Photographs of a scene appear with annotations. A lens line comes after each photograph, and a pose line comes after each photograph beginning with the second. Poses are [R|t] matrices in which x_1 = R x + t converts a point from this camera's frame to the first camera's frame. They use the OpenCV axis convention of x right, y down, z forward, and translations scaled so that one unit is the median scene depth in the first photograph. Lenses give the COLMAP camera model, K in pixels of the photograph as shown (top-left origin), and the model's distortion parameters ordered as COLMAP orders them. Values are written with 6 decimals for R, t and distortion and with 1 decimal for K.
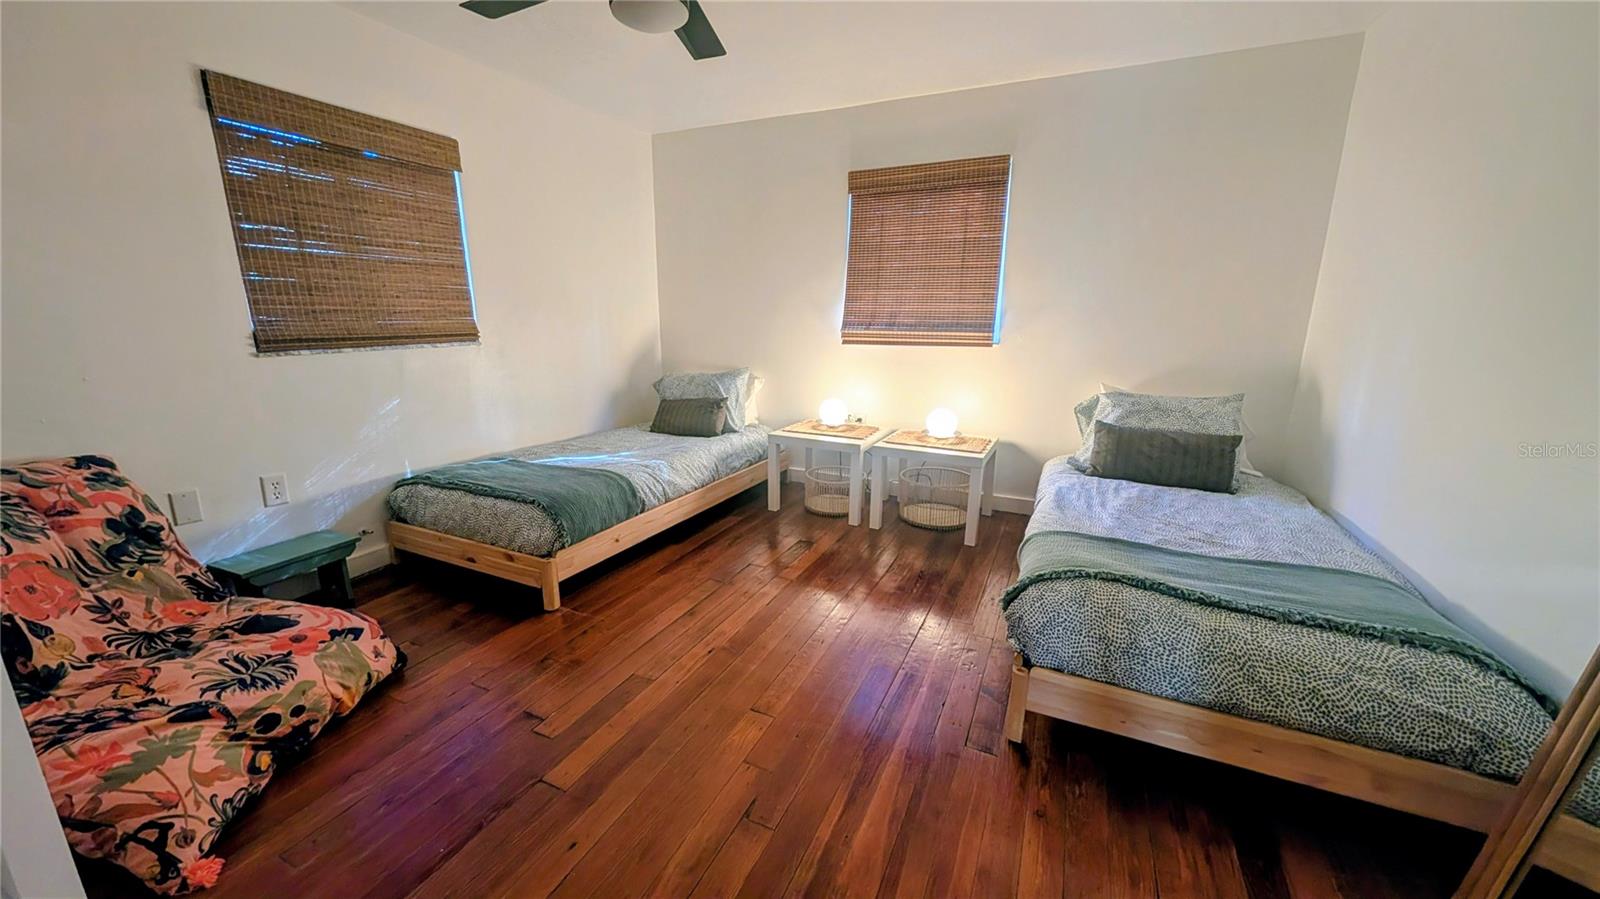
lens RADIAL K [[577.4, 0, 800.0], [0, 577.4, 449.5], [0, 0, 1]] dist [-0.001866, -0.000156]
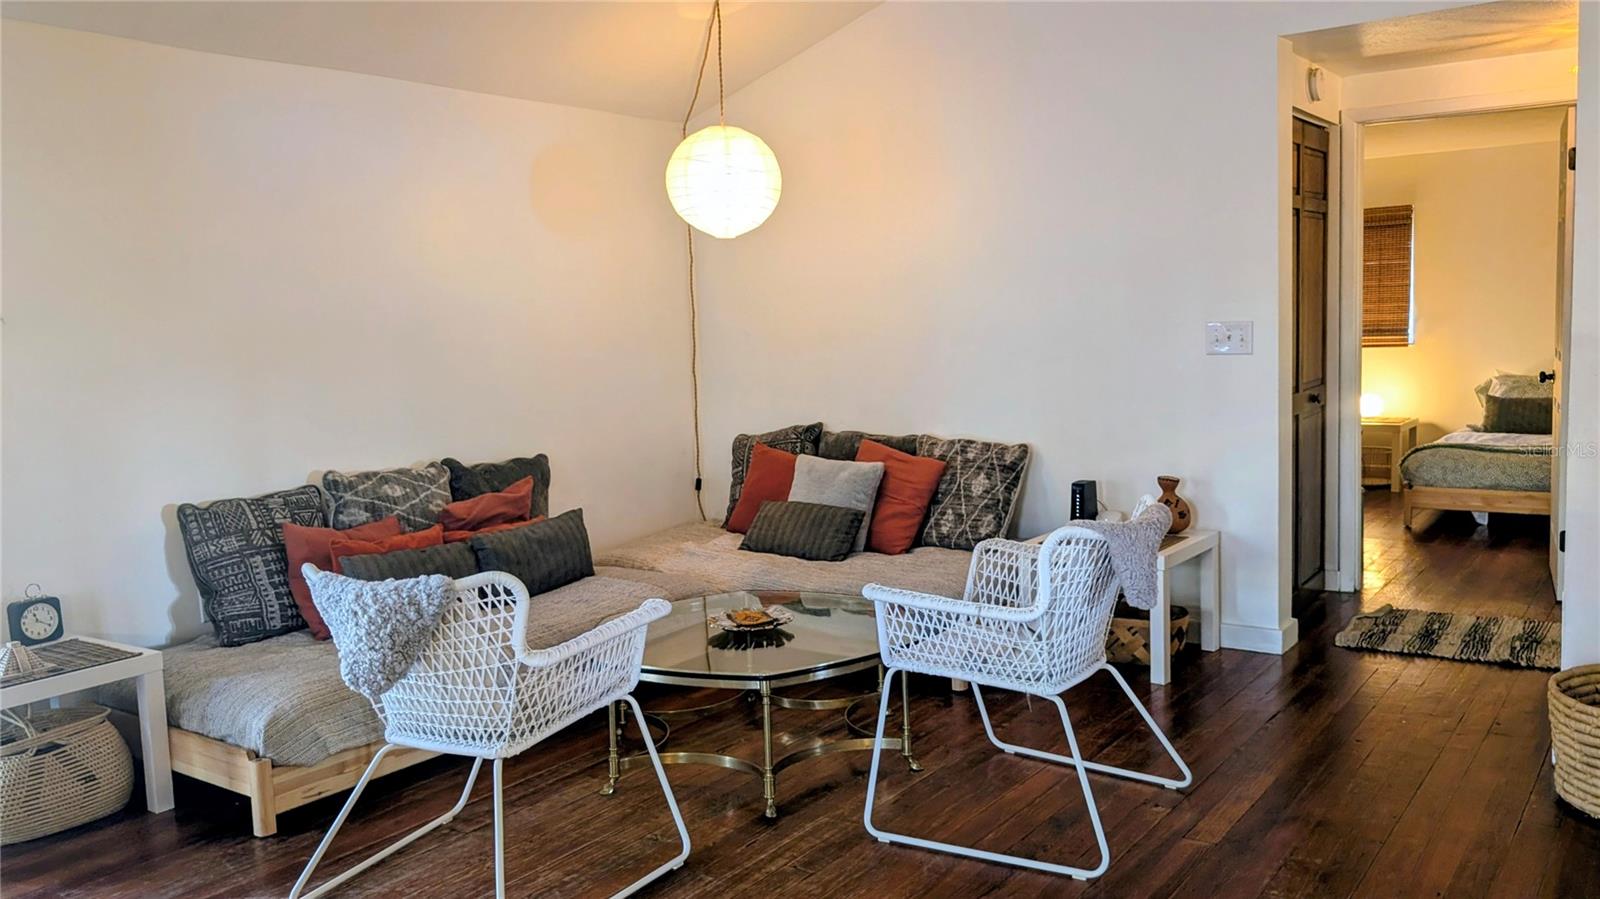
lens RADIAL K [[1306.5, 0, 800.0], [0, 1306.5, 449.5], [0, 0, 1]] dist [0.003316, -0.000428]
pose [[0.982112, -0.024792, -0.186660, -1.068557], [0.000981, 0.991955, -0.126589, 0.973842], [0.188297, 0.124141, 0.974235, -4.814286]]
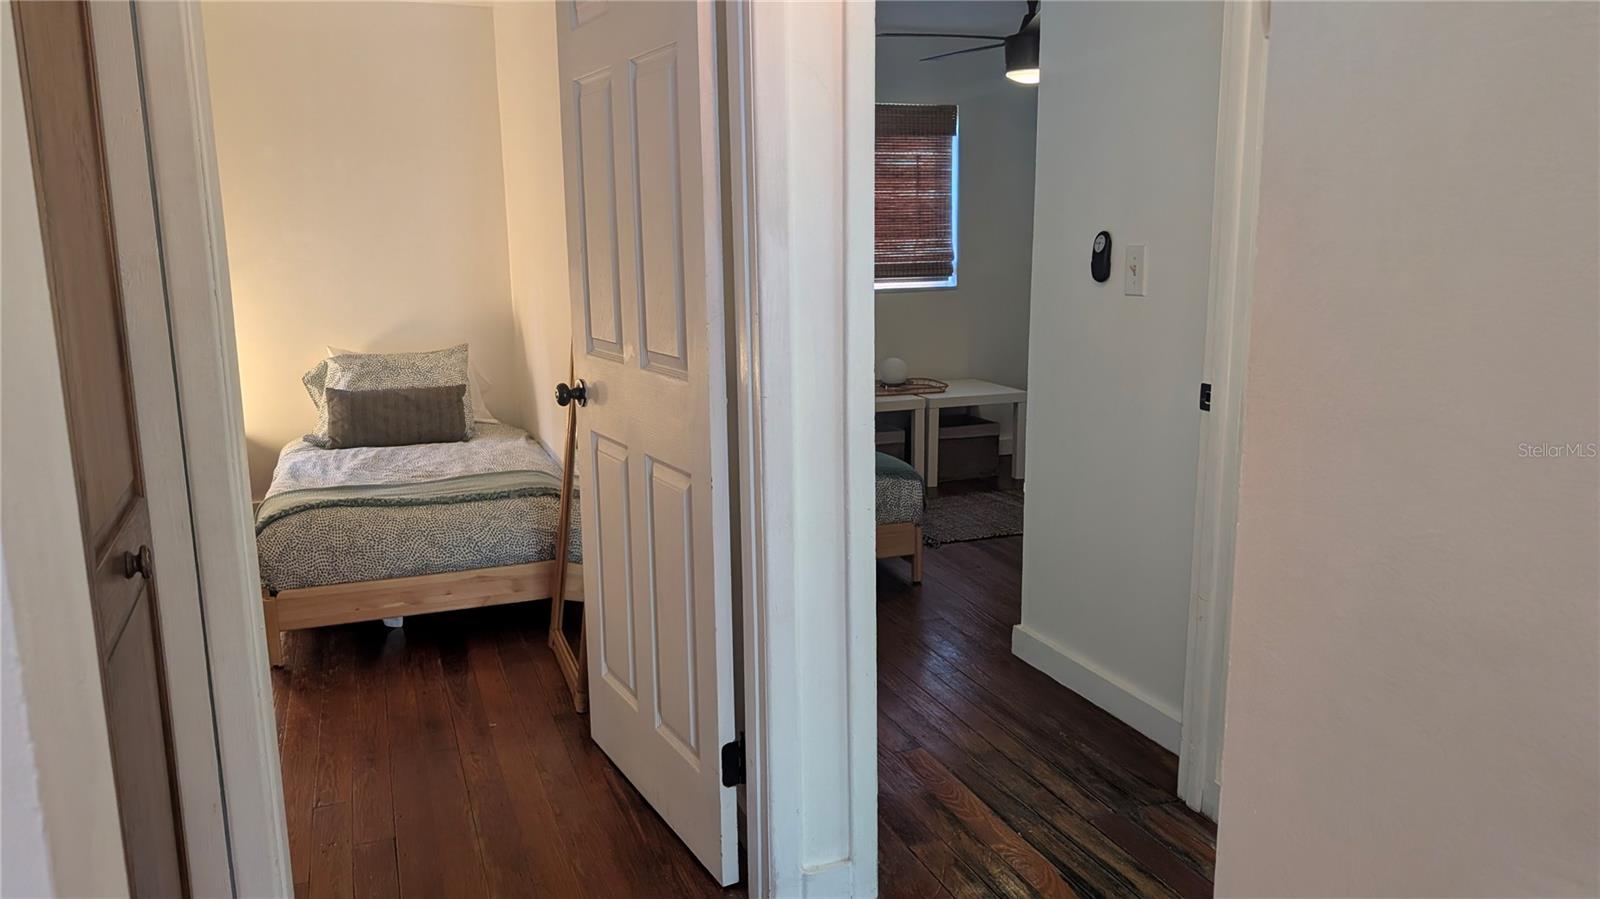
lens RADIAL K [[1172.2, 0, 800.0], [0, 1172.2, 449.5], [0, 0, 1]] dist [0.007164, 0.001190]
pose [[0.697072, -0.152530, 0.700589, -0.533028], [0.182465, 0.982679, 0.032397, 0.240559], [-0.693395, 0.105250, 0.712829, -1.613967]]
